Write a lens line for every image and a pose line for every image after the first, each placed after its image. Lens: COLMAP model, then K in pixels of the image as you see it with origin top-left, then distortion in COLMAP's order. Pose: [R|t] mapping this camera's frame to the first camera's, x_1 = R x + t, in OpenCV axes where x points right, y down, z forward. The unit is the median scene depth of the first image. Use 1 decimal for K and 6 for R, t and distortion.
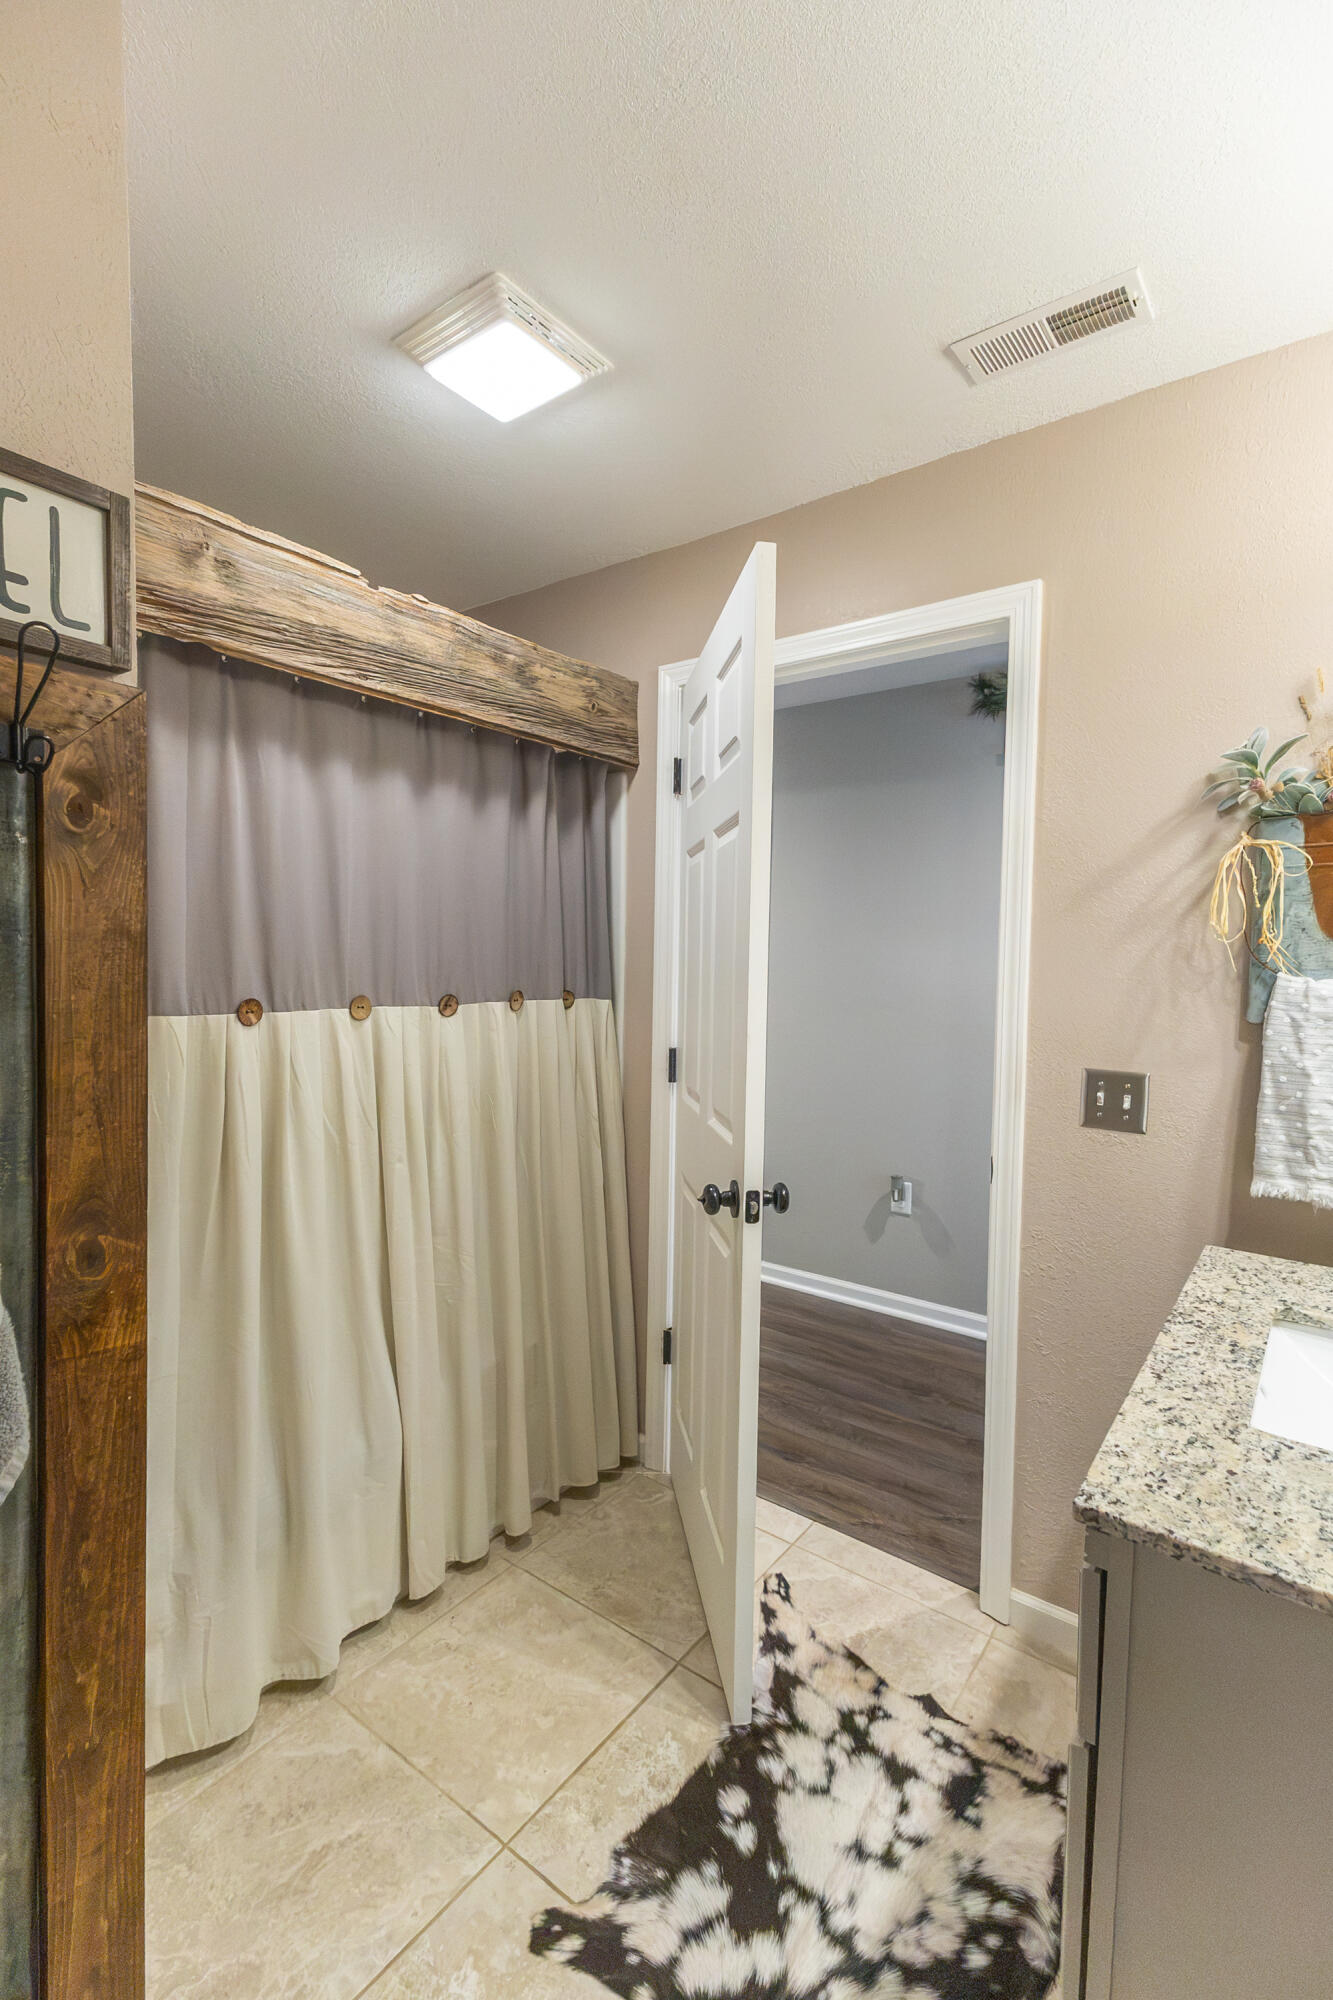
lens RADIAL K [[922.9, 0, 667.2], [0, 922.9, 1011.4], [0, 0, 1]] dist [0.021503, -0.006928]
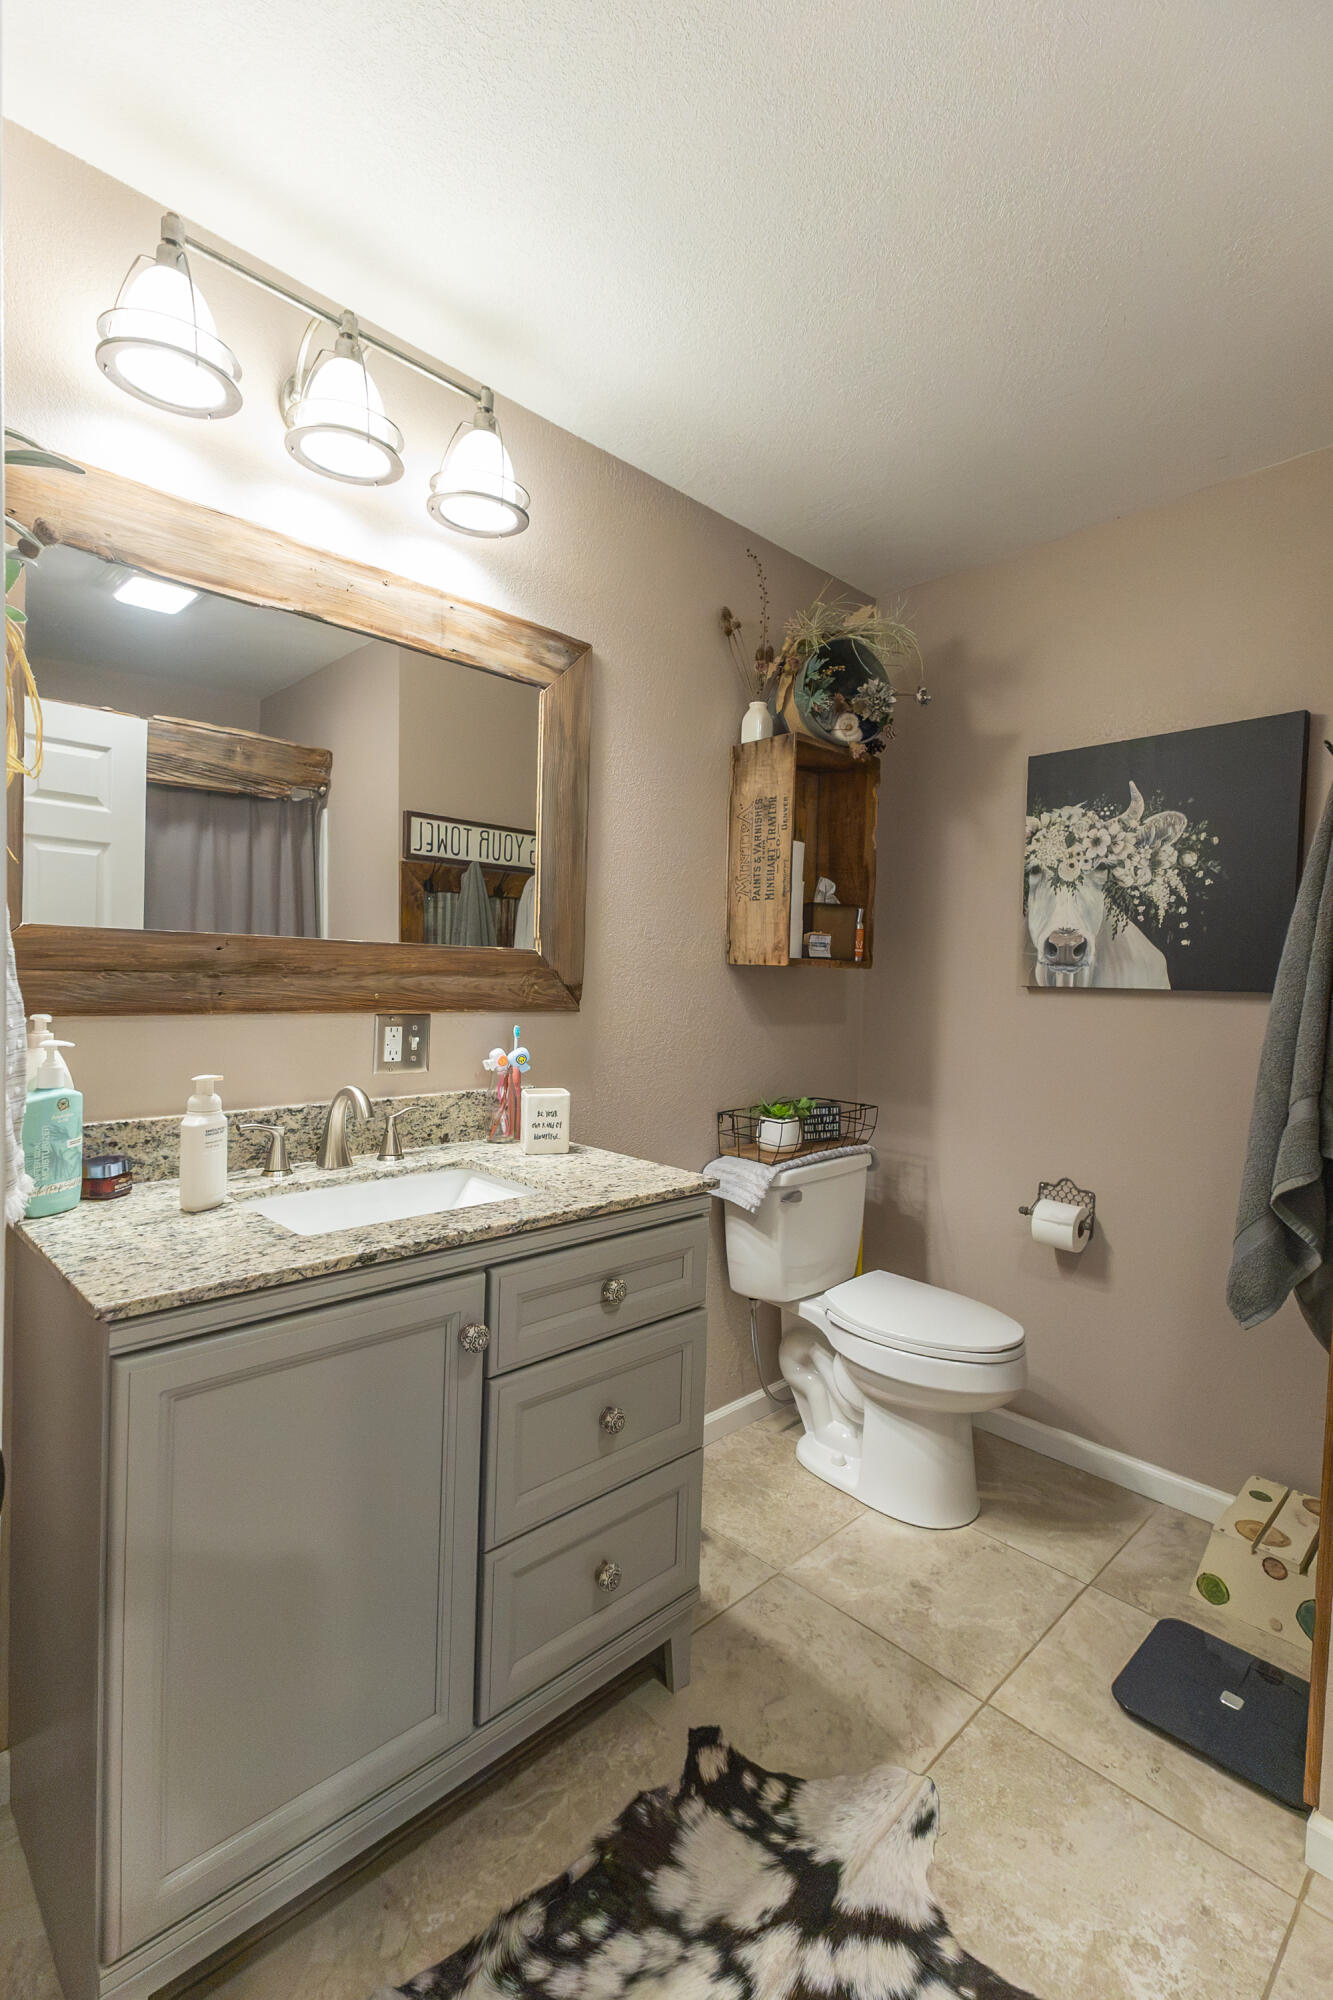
lens RADIAL K [[922.9, 0, 661.4], [0, 922.9, 1002.6], [0, 0, 1]] dist [0.021503, -0.006928]
pose [[-0.985034, -0.061172, 0.161137, 0.165521], [-0.045754, 0.994162, 0.097714, -0.023493], [-0.166174, 0.088879, -0.982083, 1.820259]]
